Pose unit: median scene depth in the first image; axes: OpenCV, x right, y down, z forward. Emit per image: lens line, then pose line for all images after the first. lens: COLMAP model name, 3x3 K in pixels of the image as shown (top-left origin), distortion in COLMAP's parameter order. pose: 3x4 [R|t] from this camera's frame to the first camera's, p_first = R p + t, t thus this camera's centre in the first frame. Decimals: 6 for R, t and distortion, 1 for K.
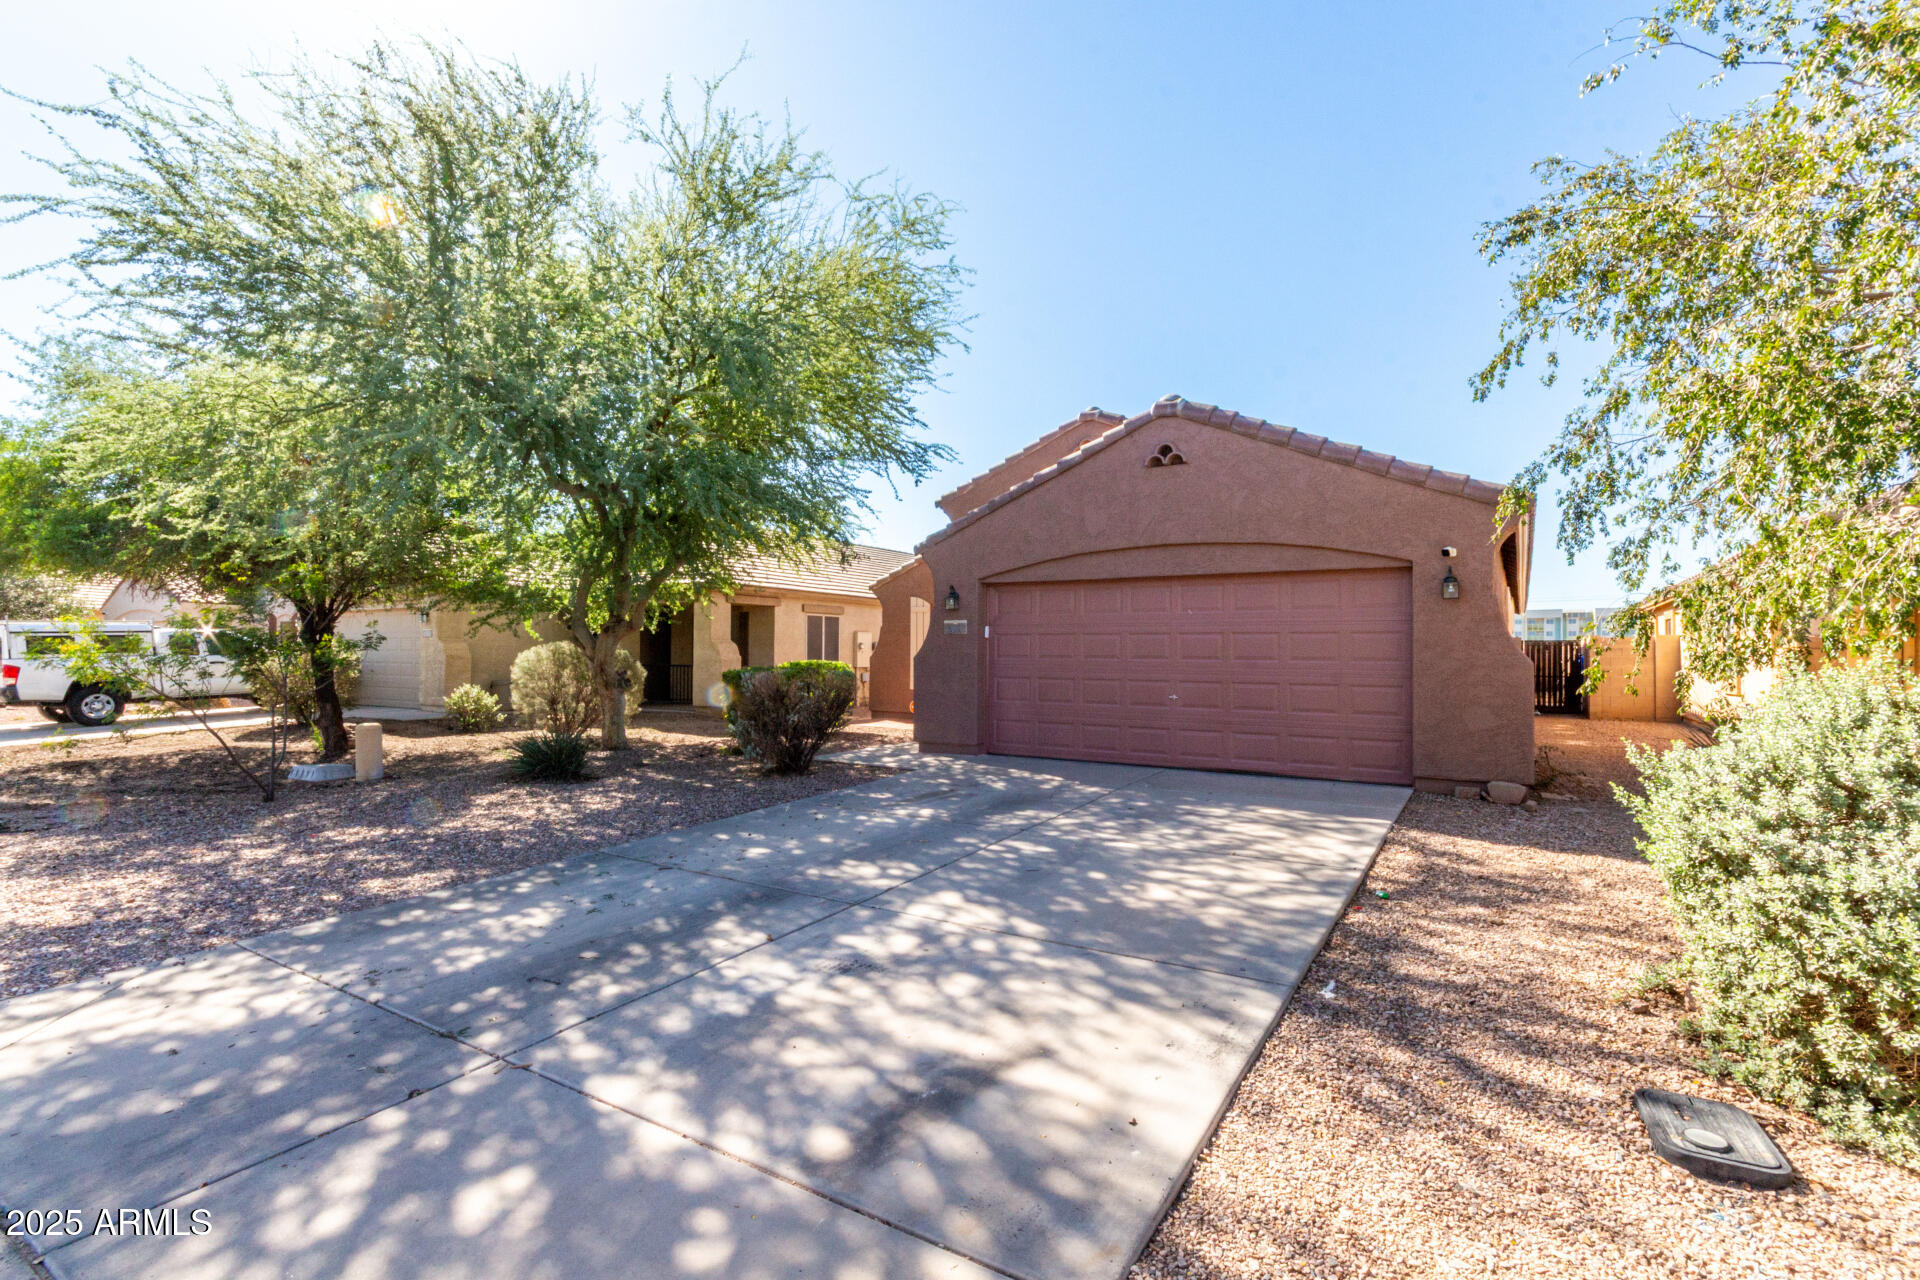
lens RADIAL K [[903.7, 0, 960.0], [0, 903.7, 640.0], [0, 0, 1]] dist [0.000450, 0.000392]
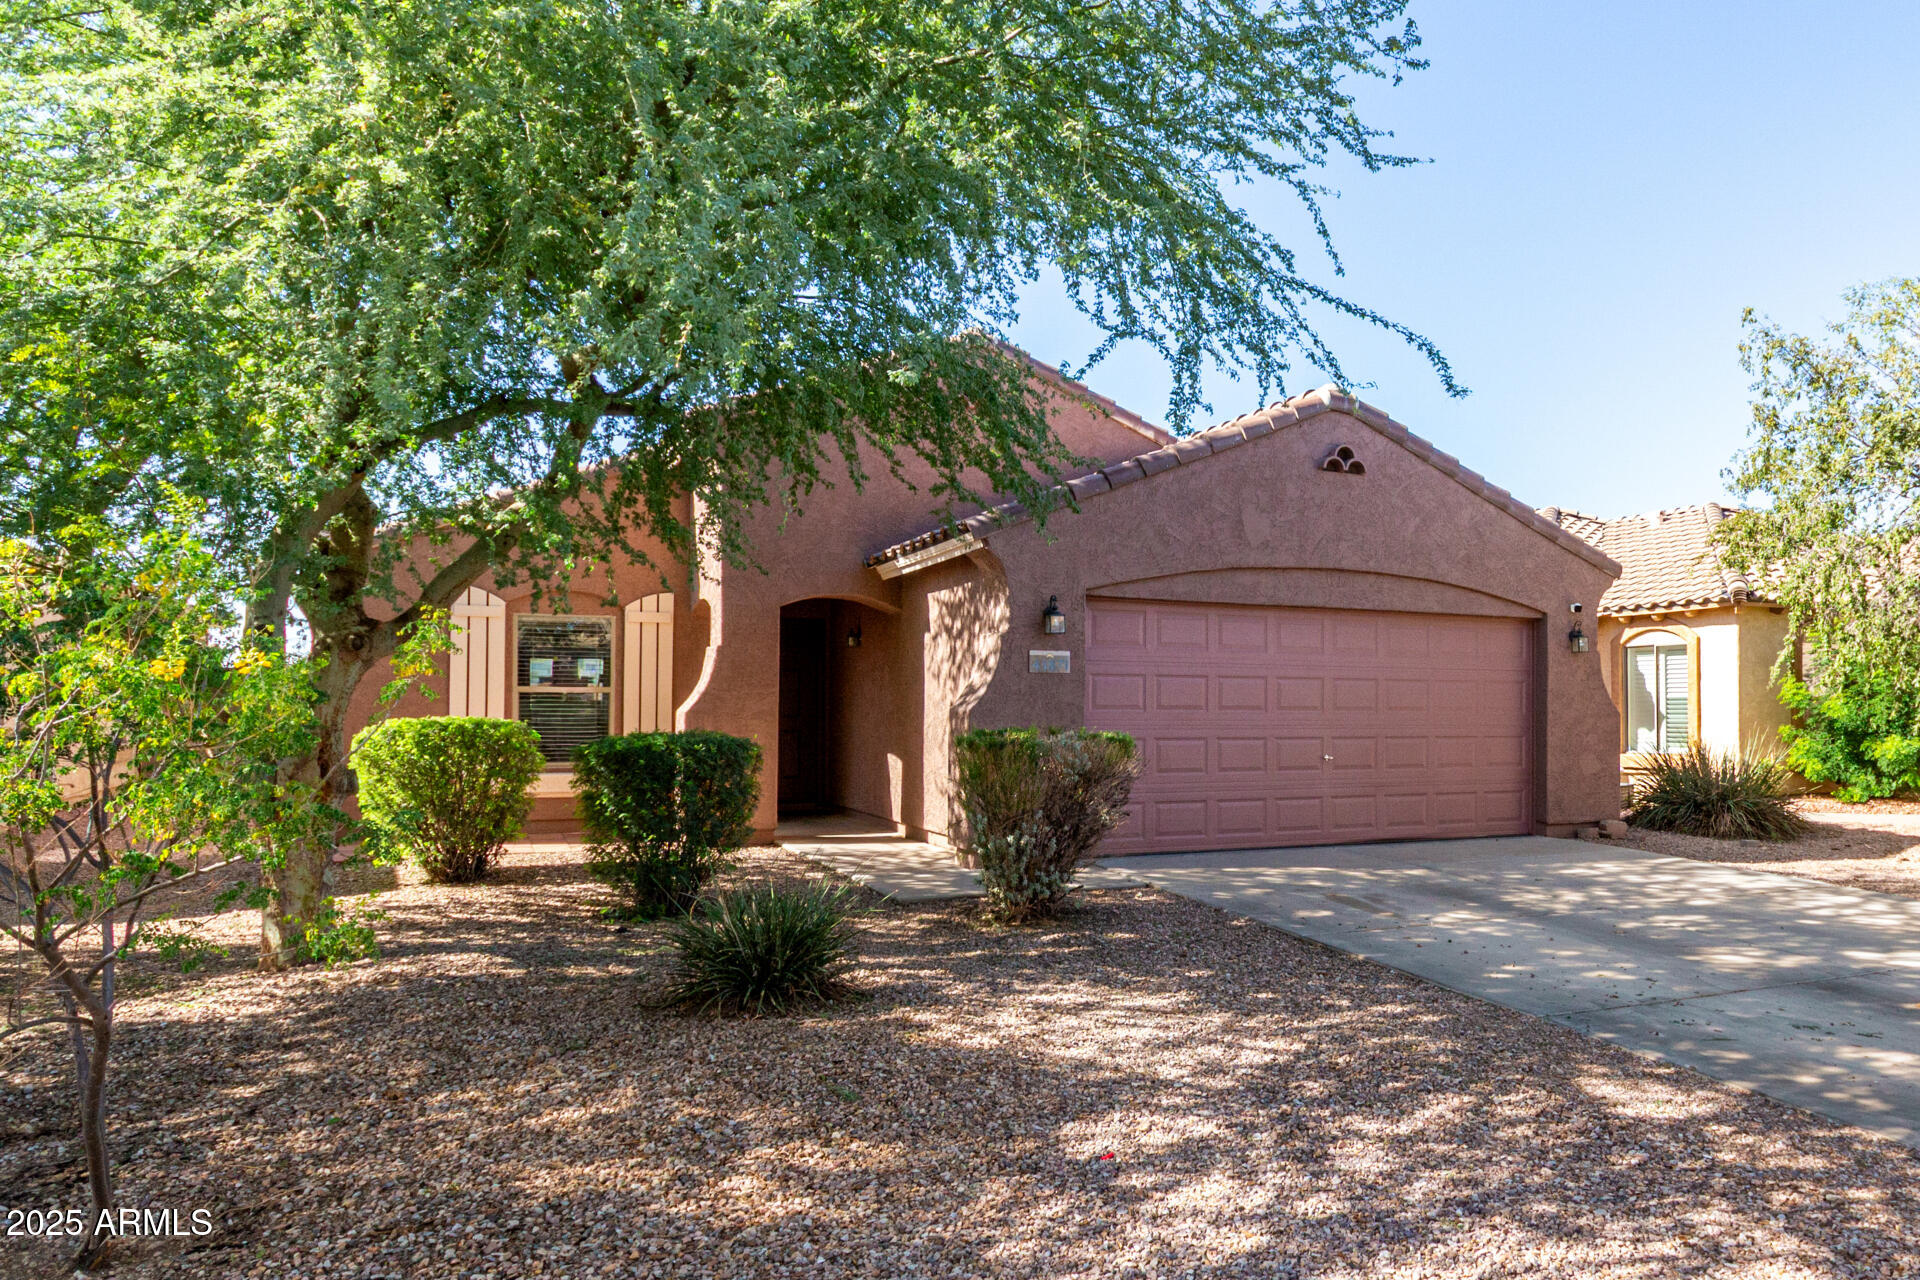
lens RADIAL K [[903.7, 0, 960.0], [0, 903.7, 640.0], [0, 0, 1]] dist [0.000450, 0.000392]
pose [[0.628911, 0.025861, 0.777047, -0.616224], [-0.028150, 0.999549, -0.010482, -0.024386], [-0.776968, -0.015281, 0.629355, 0.756040]]
